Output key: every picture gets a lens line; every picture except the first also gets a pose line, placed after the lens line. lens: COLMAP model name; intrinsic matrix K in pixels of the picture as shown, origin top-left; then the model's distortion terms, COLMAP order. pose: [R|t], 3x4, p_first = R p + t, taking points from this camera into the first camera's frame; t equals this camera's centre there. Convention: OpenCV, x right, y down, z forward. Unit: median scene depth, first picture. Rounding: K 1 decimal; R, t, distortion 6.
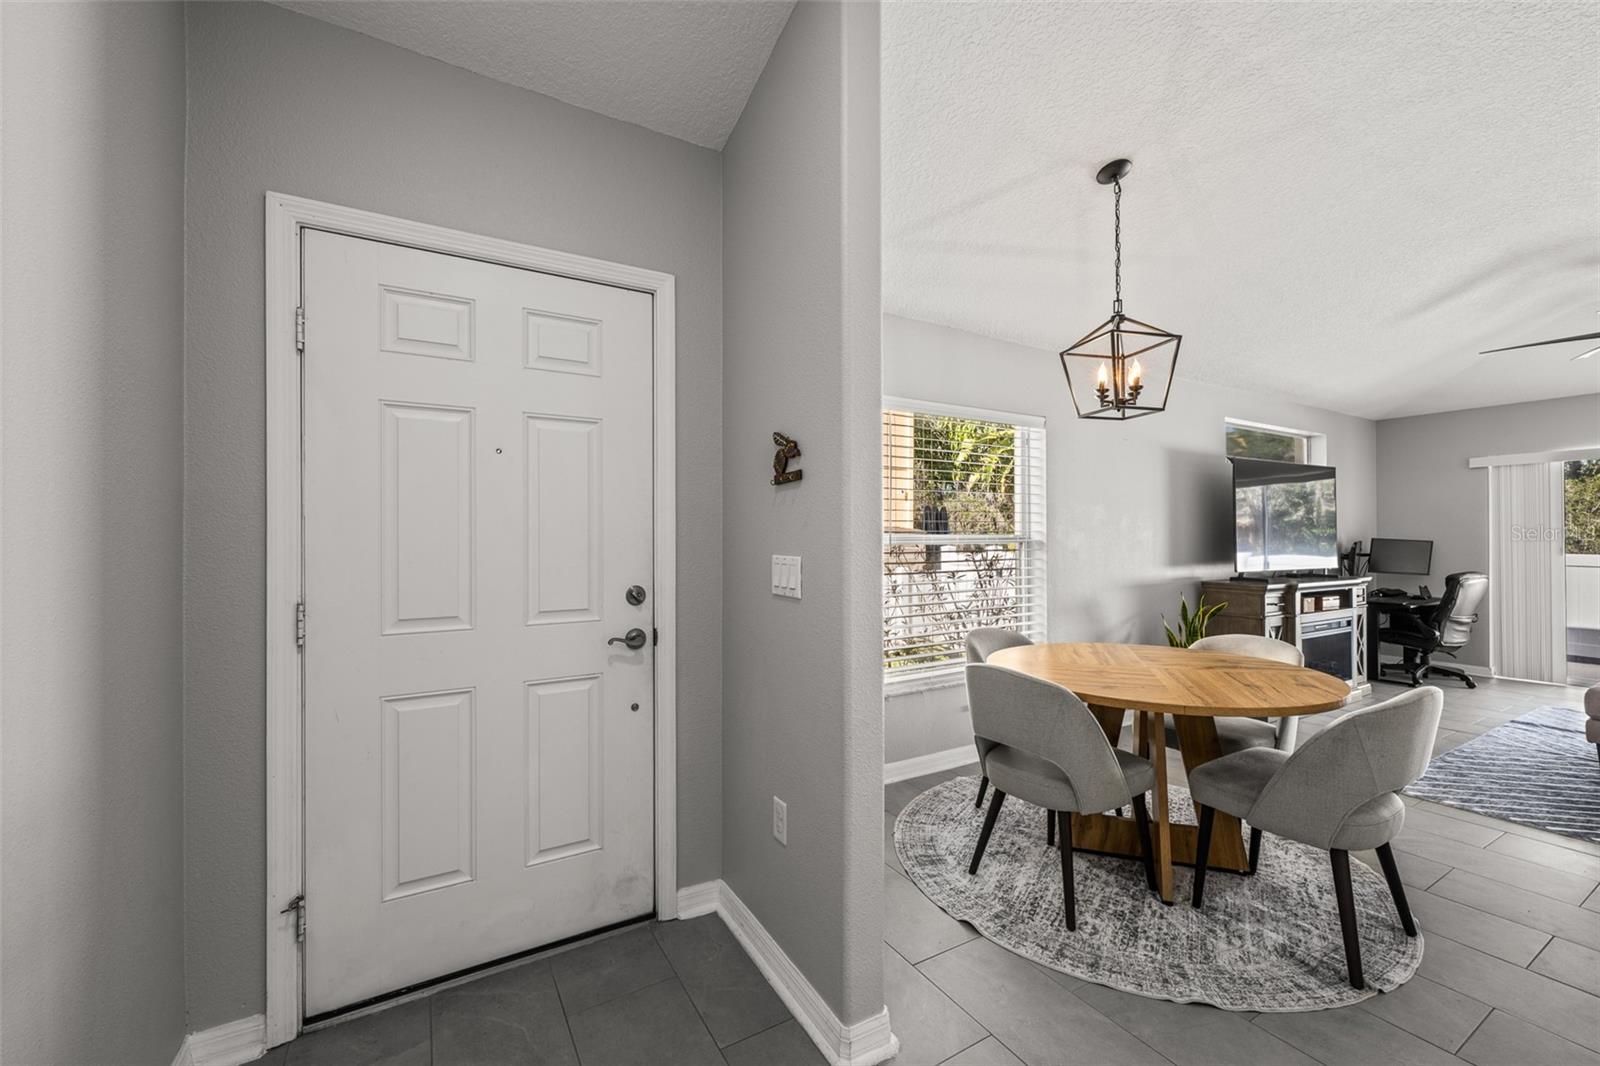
lens RADIAL K [[645.4, 0, 800.0], [0, 645.4, 533.0], [0, 0, 1]] dist [-0.001432, 0.000309]
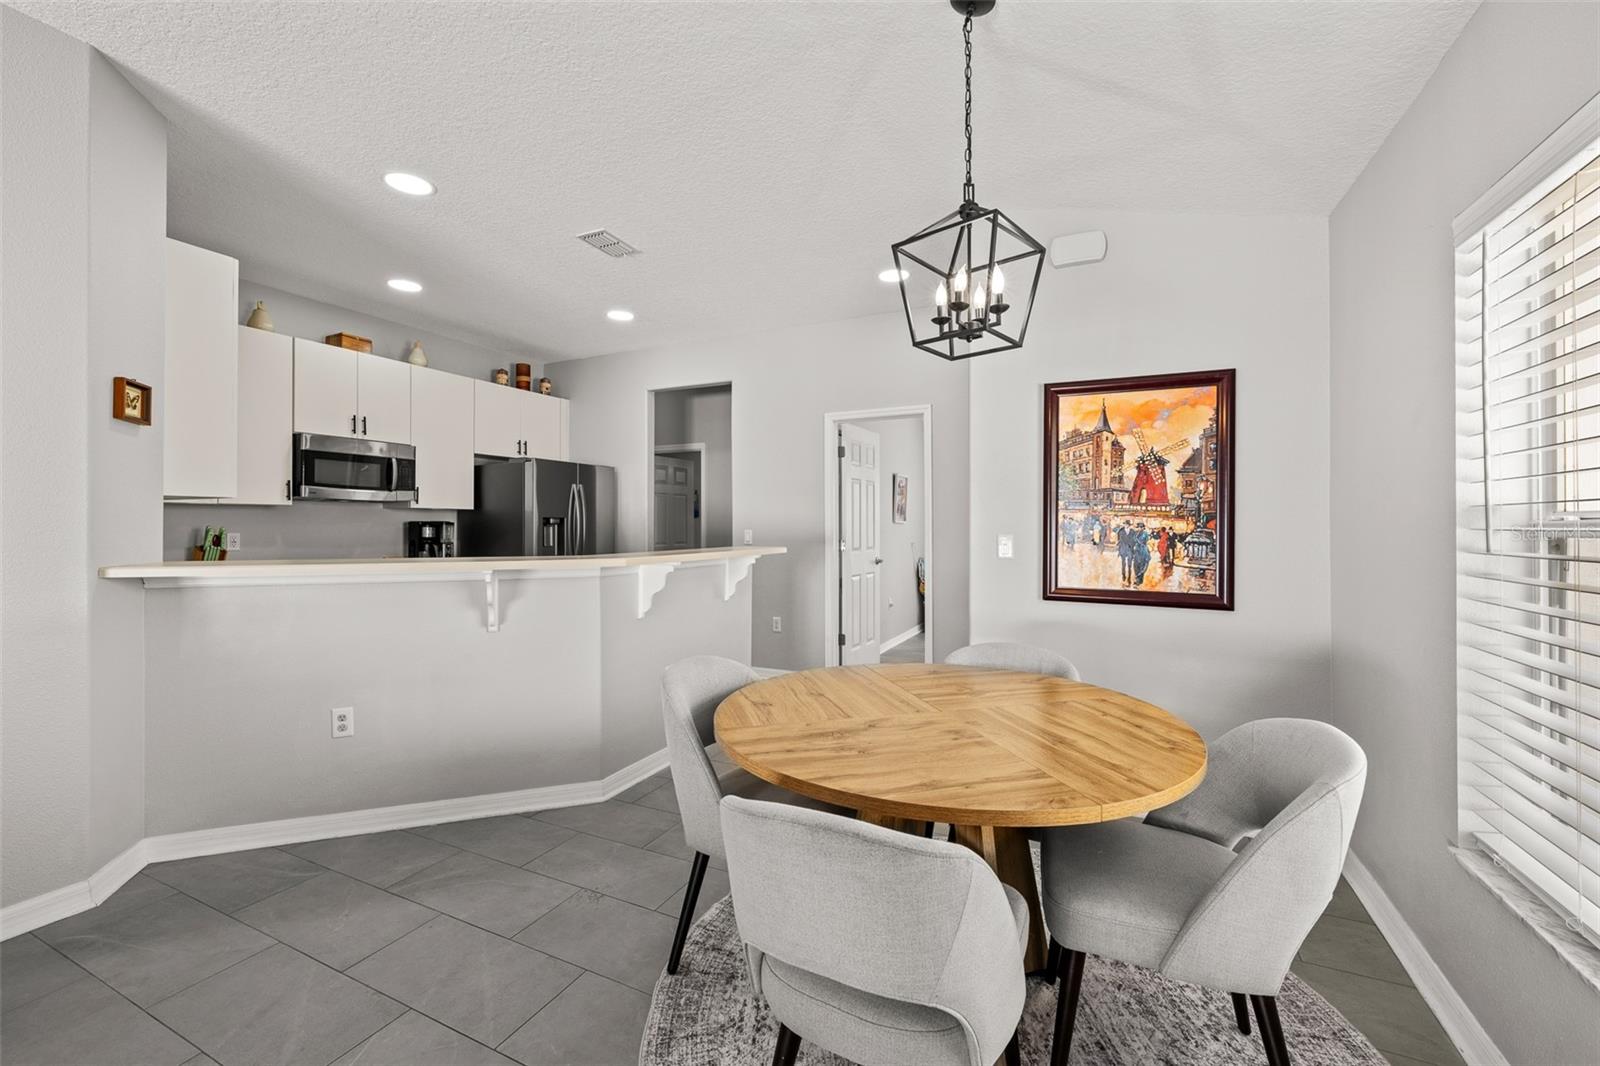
lens RADIAL K [[644.8, 0, 801.8], [0, 644.8, 521.8], [0, 0, 1]] dist [-0.002756, -0.000238]
pose [[-0.825683, -0.000735, -0.564134, 0.593367], [0.007164, 0.999905, -0.011787, 0.008520], [0.564089, -0.013774, -0.825599, 0.839452]]
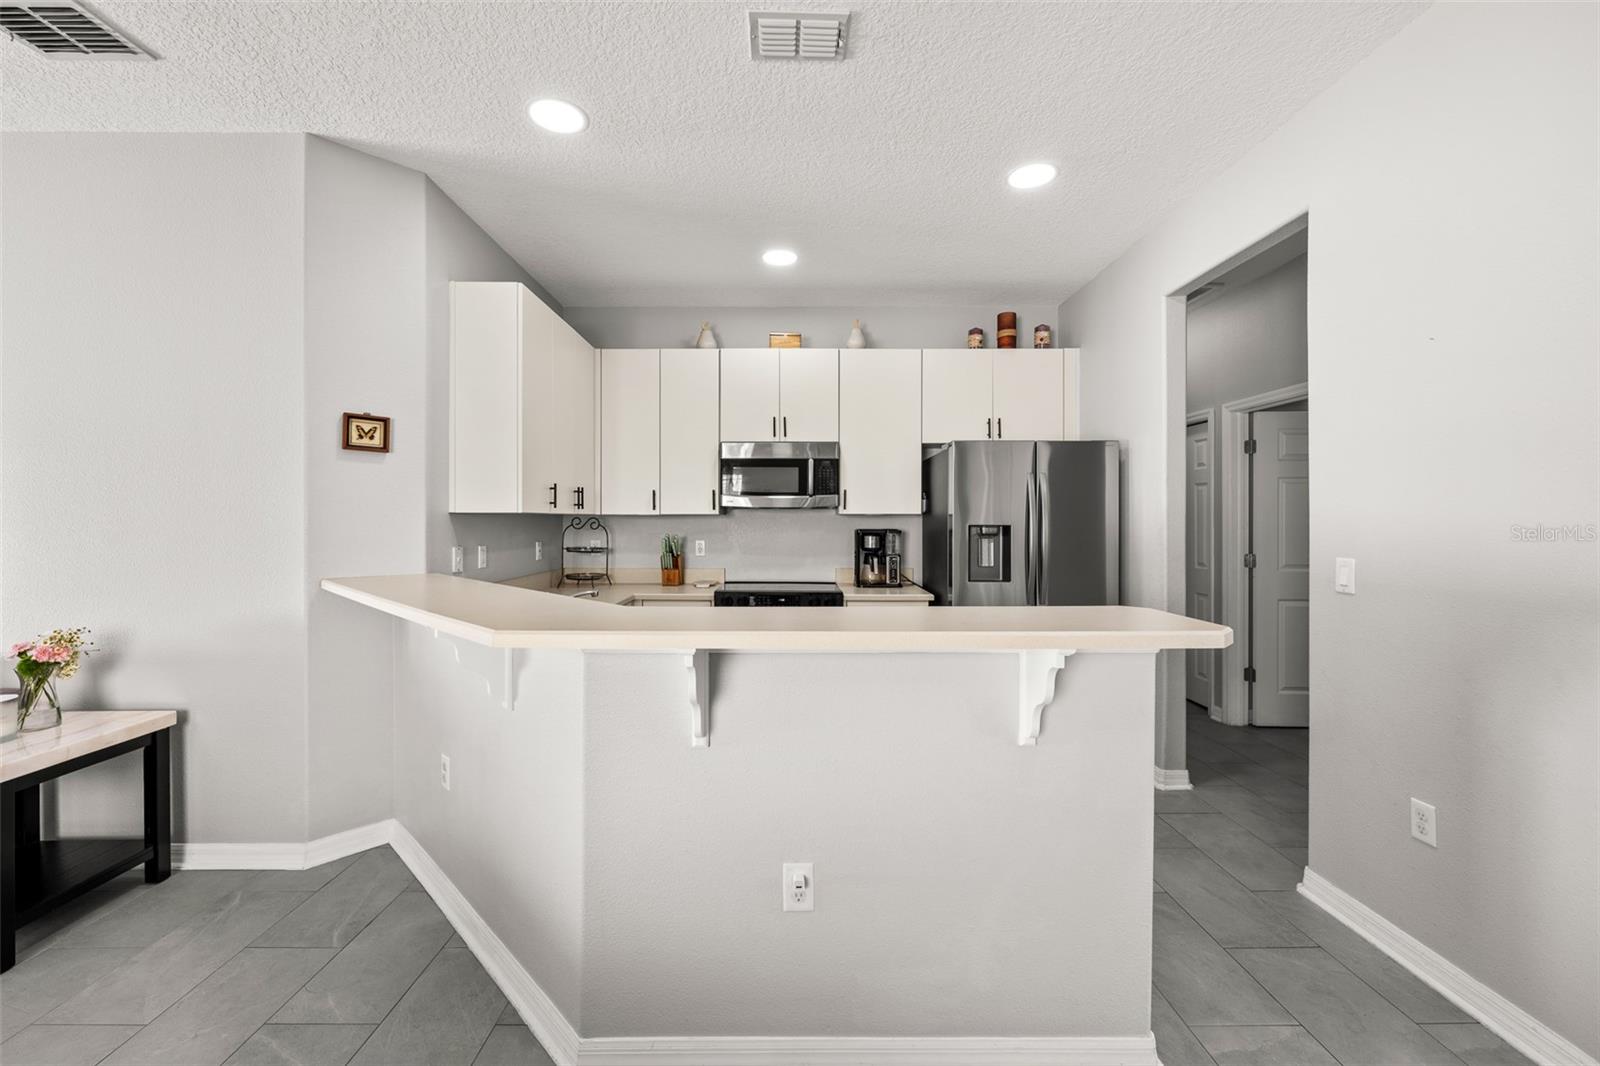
lens RADIAL K [[639.1, 0, 794.1], [0, 639.1, 522.8], [0, 0, 1]] dist [0.000322, -0.000036]
pose [[-0.864845, 0.000473, 0.502039, 0.115830], [-0.003017, 0.999977, -0.006139, -0.013773], [-0.502030, -0.006824, -0.864823, 0.418277]]
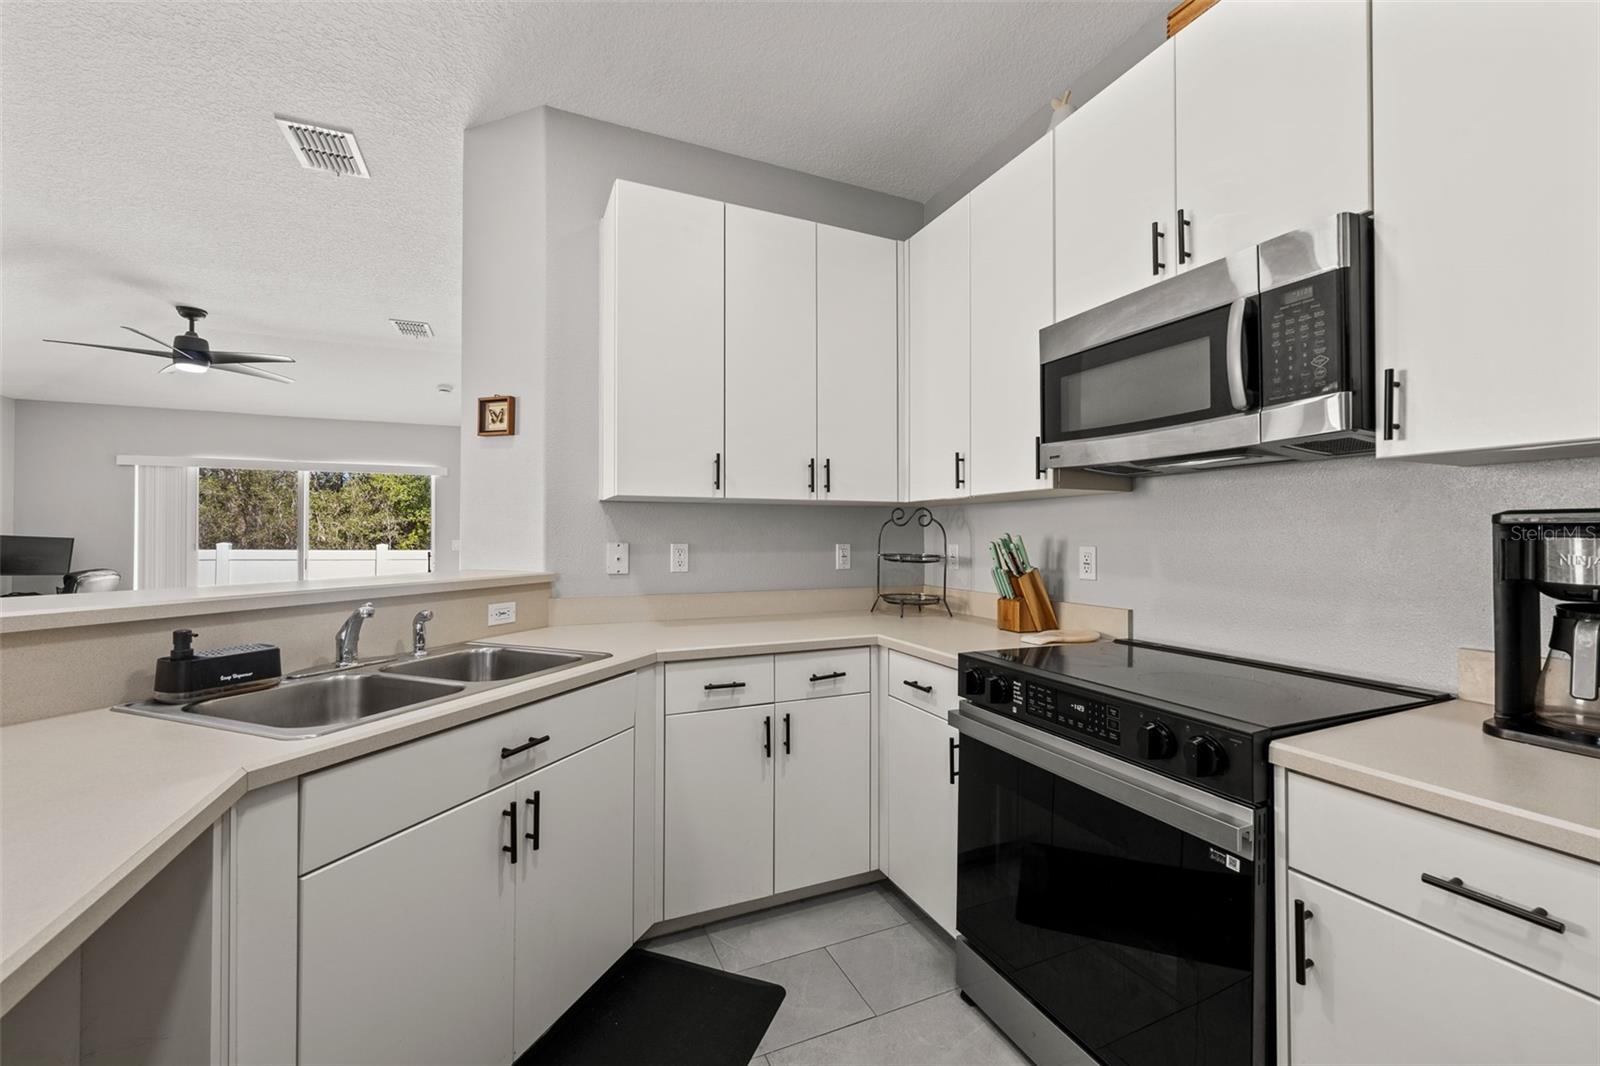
lens RADIAL K [[645.4, 0, 800.0], [0, 645.4, 533.0], [0, 0, 1]] dist [-0.001432, 0.000309]
pose [[0.115104, 0.008509, 0.993317, 0.230739], [-0.009436, 0.999928, -0.007473, 0.002894], [-0.993309, -0.008512, 0.115176, -0.211038]]
